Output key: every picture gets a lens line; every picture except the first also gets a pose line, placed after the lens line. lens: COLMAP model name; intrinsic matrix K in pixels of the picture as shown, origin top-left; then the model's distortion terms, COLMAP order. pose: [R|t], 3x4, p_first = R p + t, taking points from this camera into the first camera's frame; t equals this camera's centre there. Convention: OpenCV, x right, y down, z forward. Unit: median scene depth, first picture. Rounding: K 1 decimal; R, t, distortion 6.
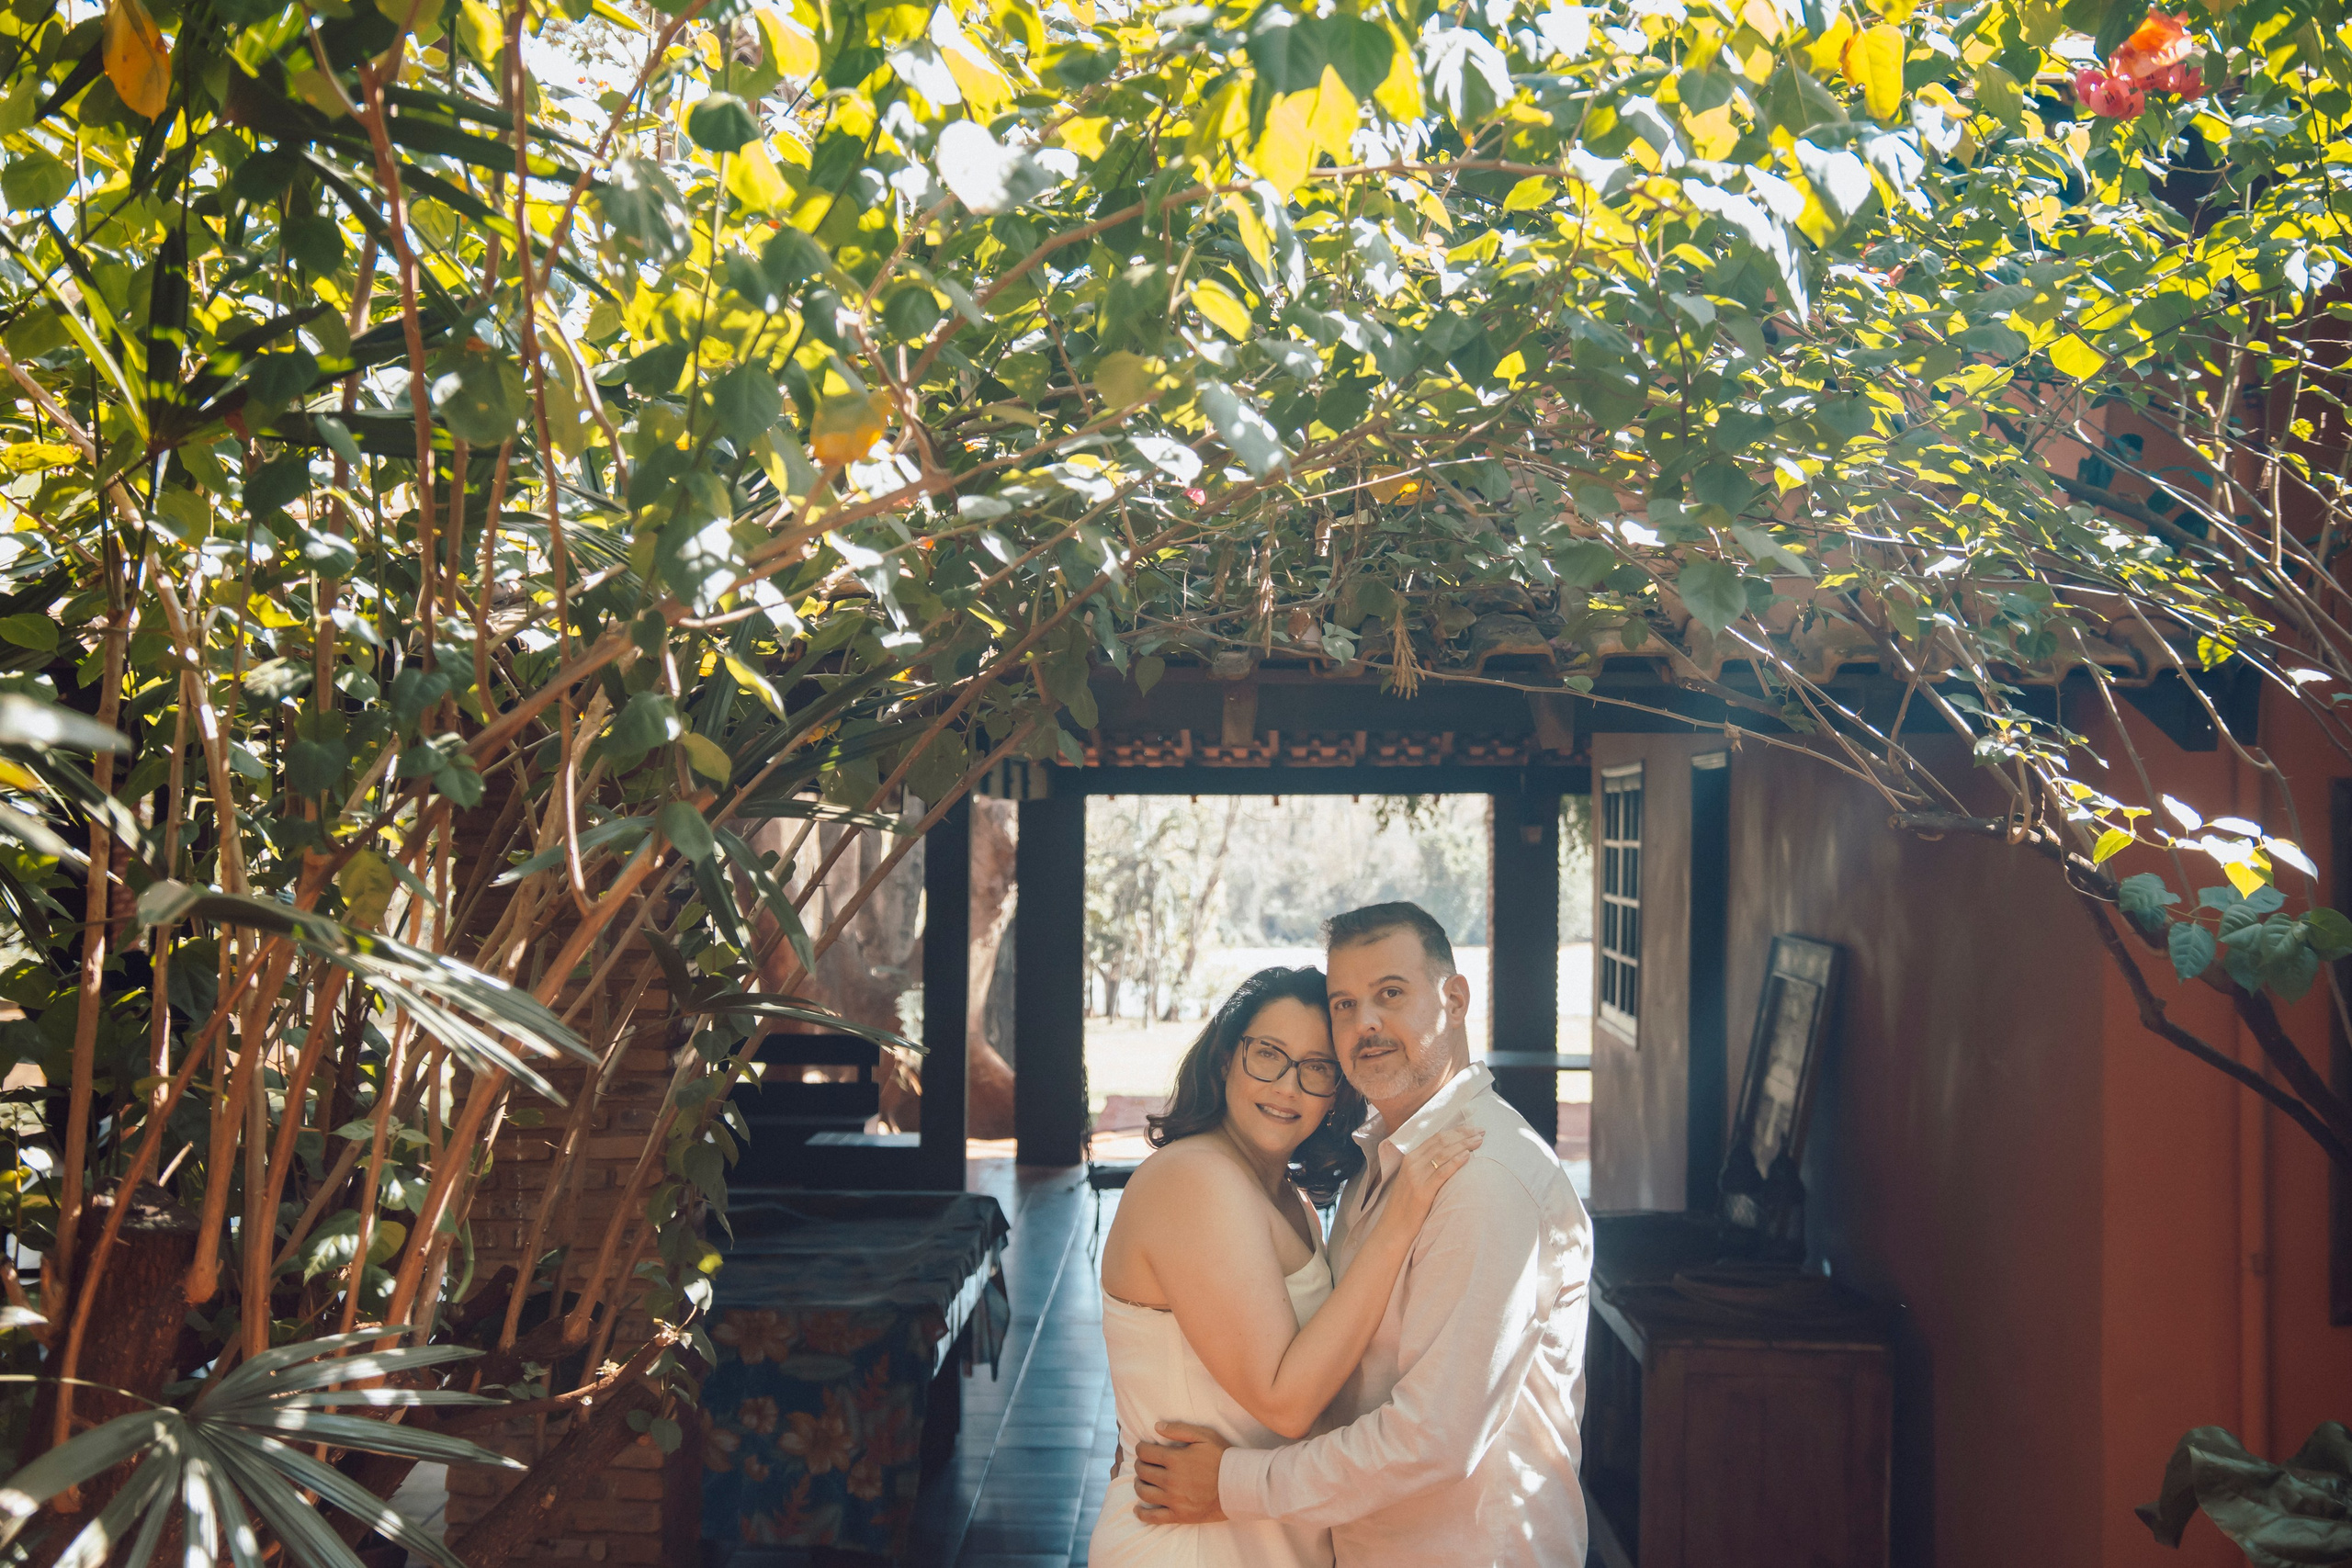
lens RADIAL K [[2360.0, 0, 1165.6], [0, 2360.0, 768.4], [0, 0, 1]] dist [-0.019848, 0.000000]
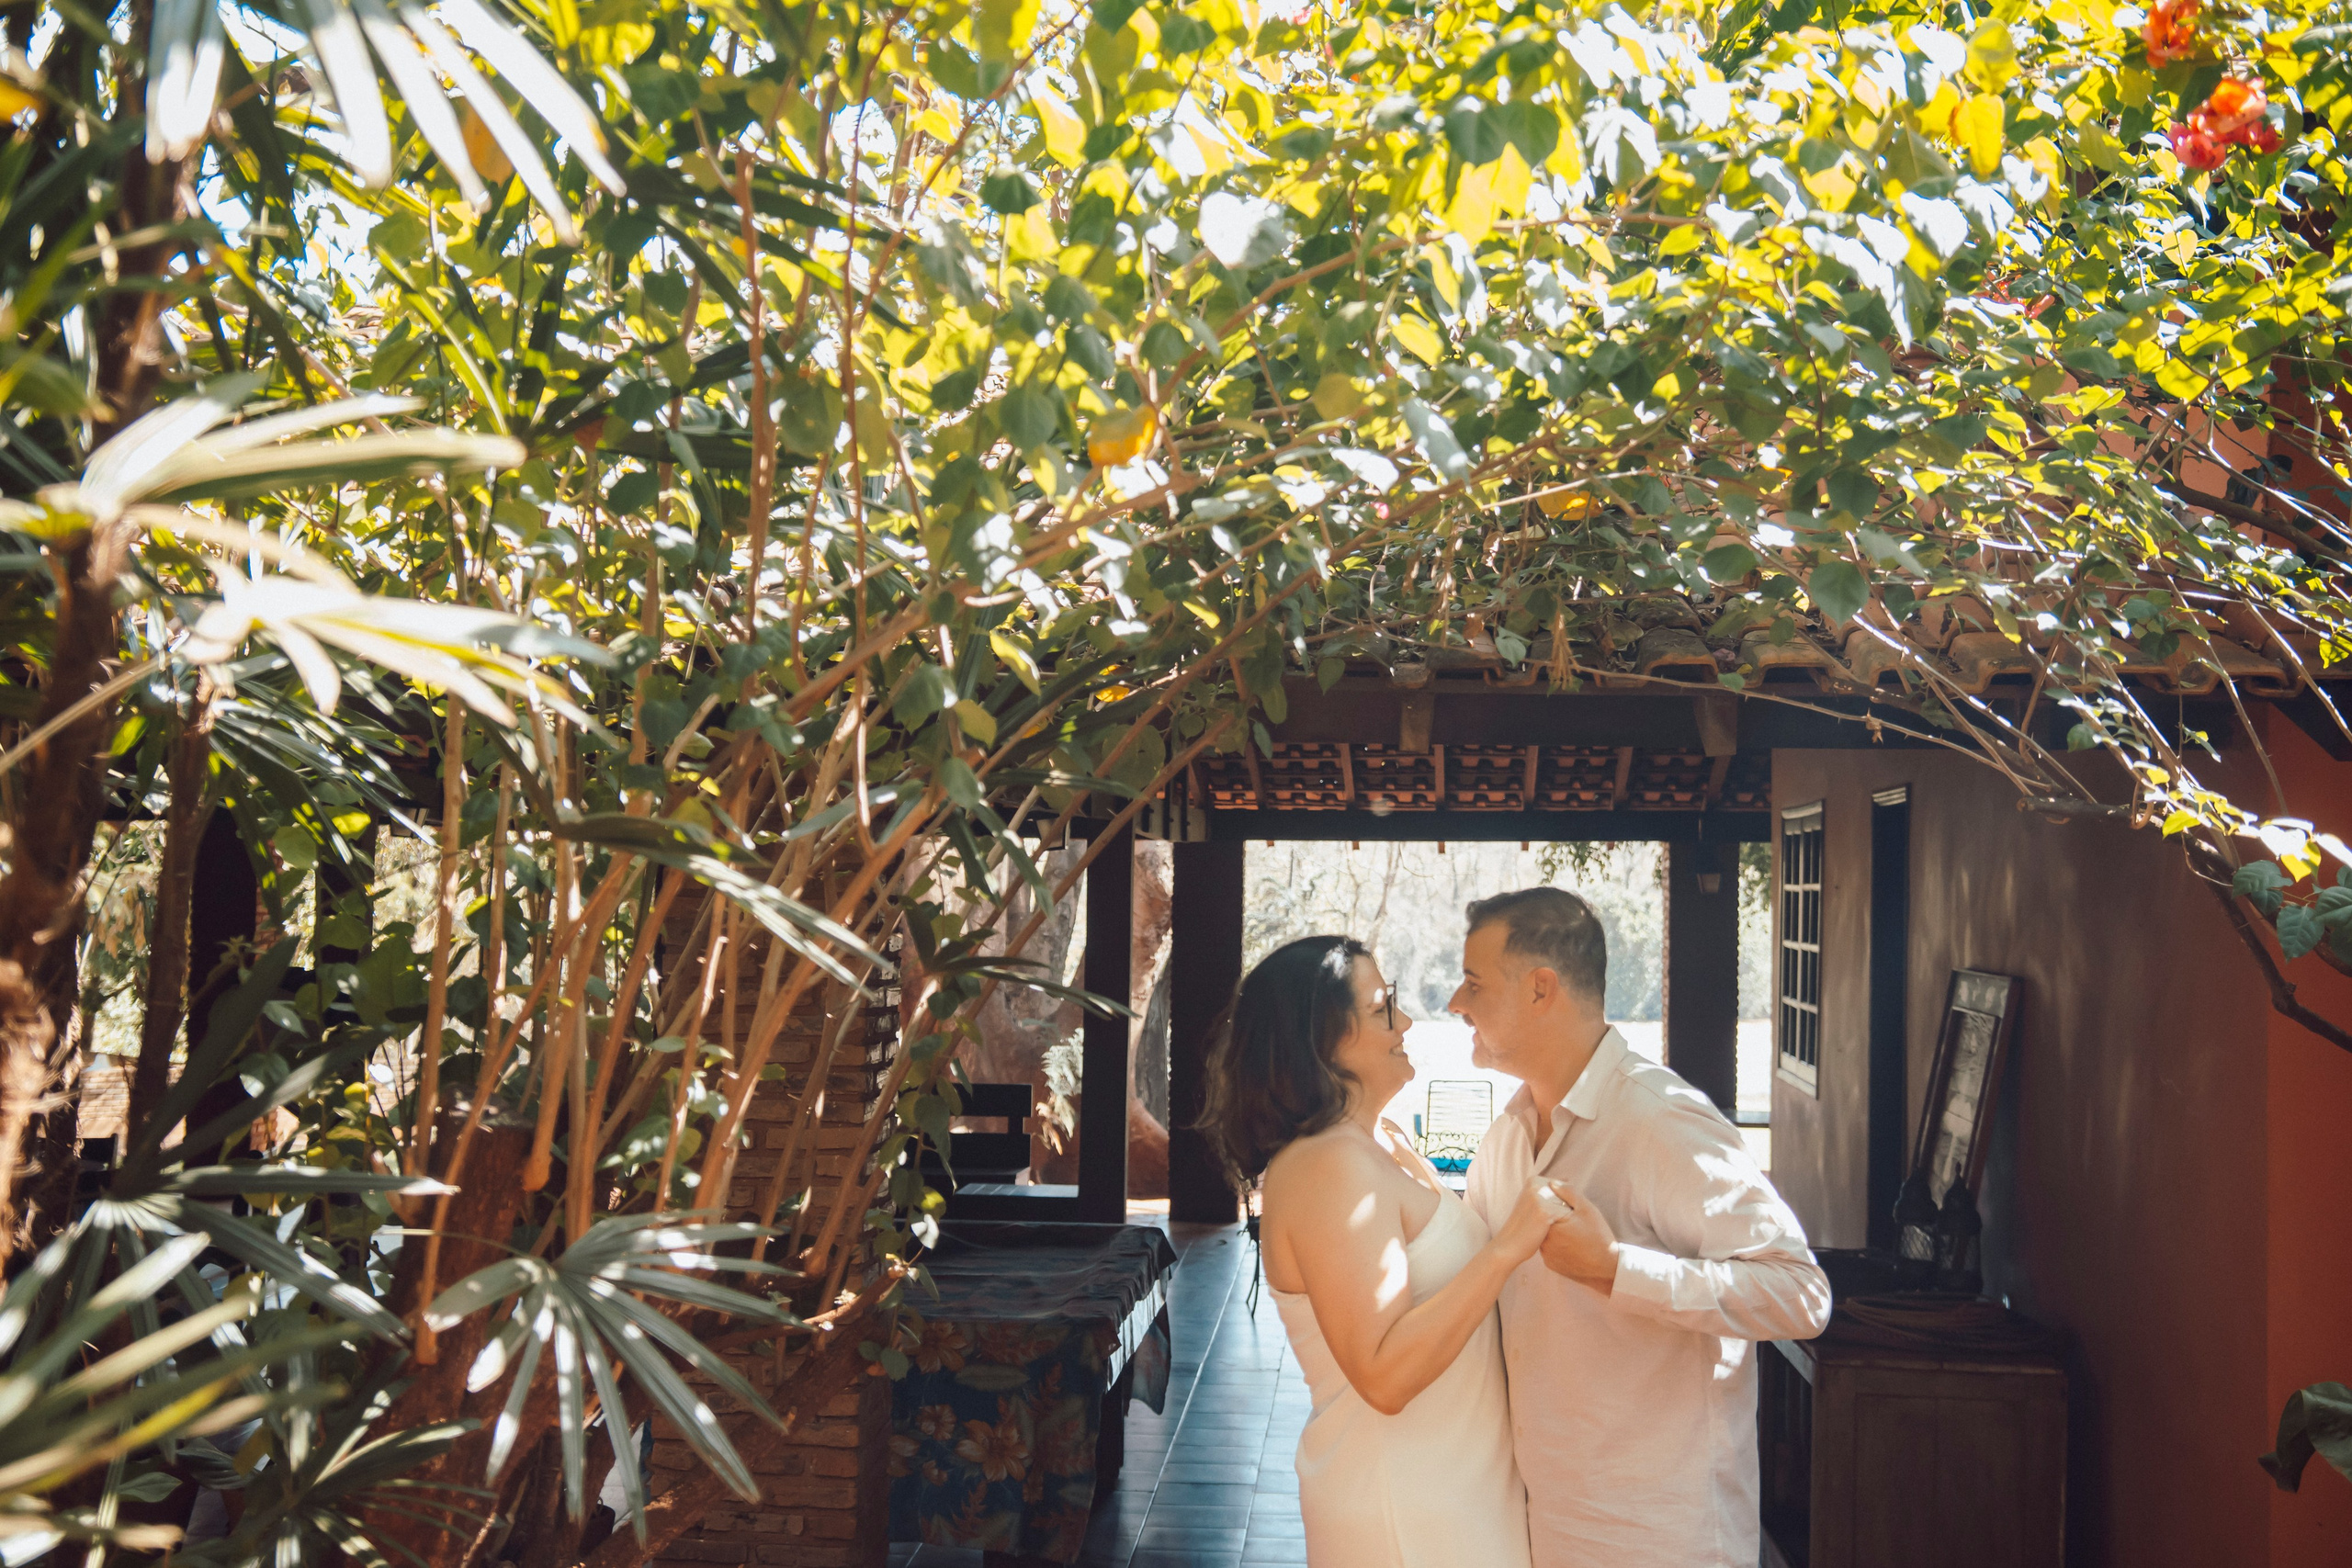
lens RADIAL K [[2711.8, 0, 1185.4], [0, 2711.8, 793.3], [0, 0, 1]] dist [-0.009386, 0.000000]
pose [[0.999062, 0.003115, -0.043196, -0.024326], [-0.004231, 0.999659, -0.025776, 0.051642], [0.043101, 0.025935, 0.998734, -0.270115]]
